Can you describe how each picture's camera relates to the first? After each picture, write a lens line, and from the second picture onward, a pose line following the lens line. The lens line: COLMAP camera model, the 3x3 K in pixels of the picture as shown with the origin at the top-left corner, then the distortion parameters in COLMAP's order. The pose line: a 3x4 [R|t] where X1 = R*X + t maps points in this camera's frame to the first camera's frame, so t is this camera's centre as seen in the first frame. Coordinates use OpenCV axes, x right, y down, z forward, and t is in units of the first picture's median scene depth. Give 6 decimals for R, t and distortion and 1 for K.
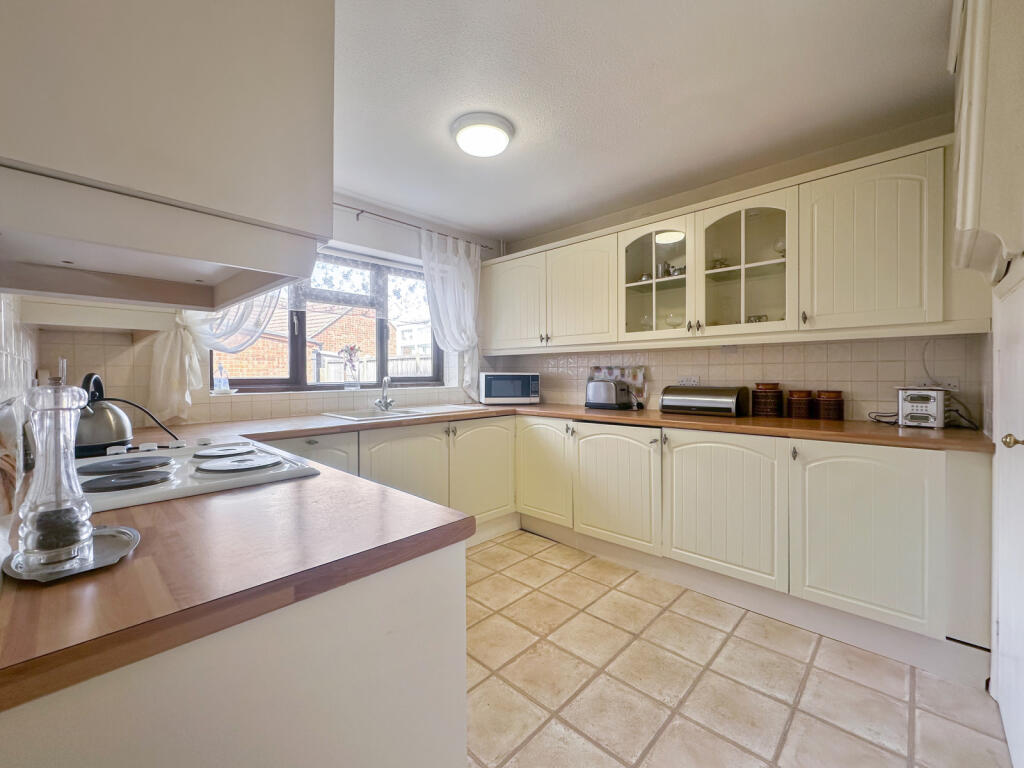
lens RADIAL K [[406.7, 0, 512.0], [0, 406.7, 384.0], [0, 0, 1]] dist [-0.000033, 0.000108]
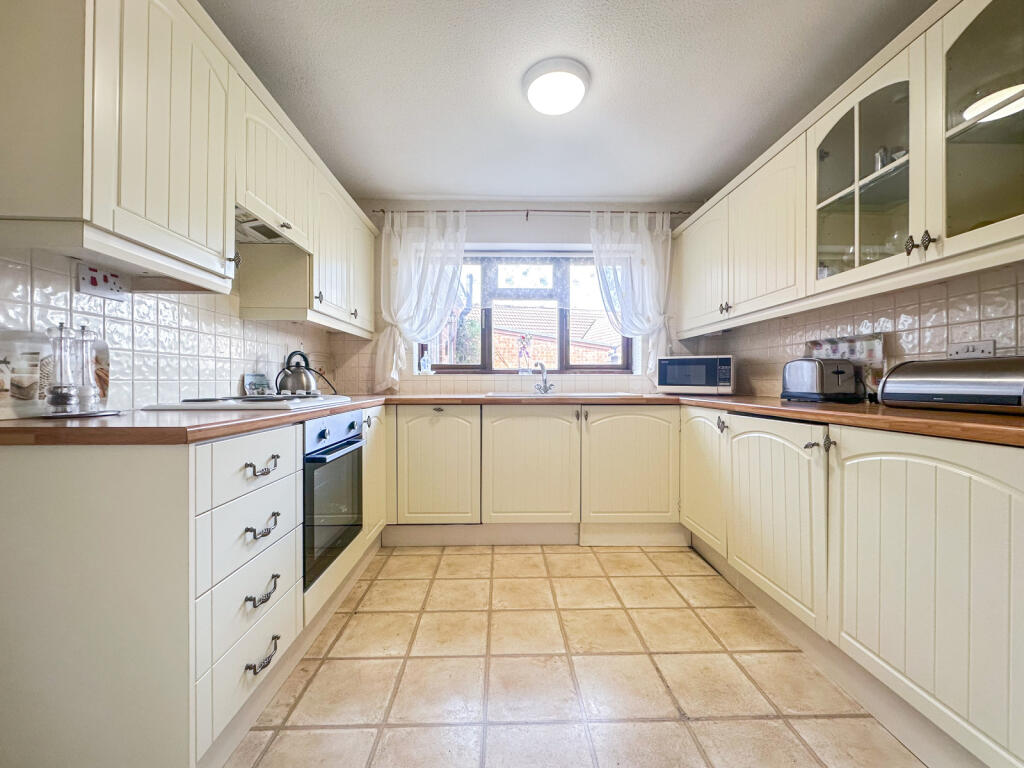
lens RADIAL K [[394.5, 0, 512.0], [0, 394.5, 384.0], [0, 0, 1]] dist [0.000098, 0.000299]
pose [[0.727456, 0.011872, -0.686052, 0.326155], [-0.018588, 0.999824, -0.002408, 0.044097], [0.685903, 0.014504, 0.727549, 0.194235]]
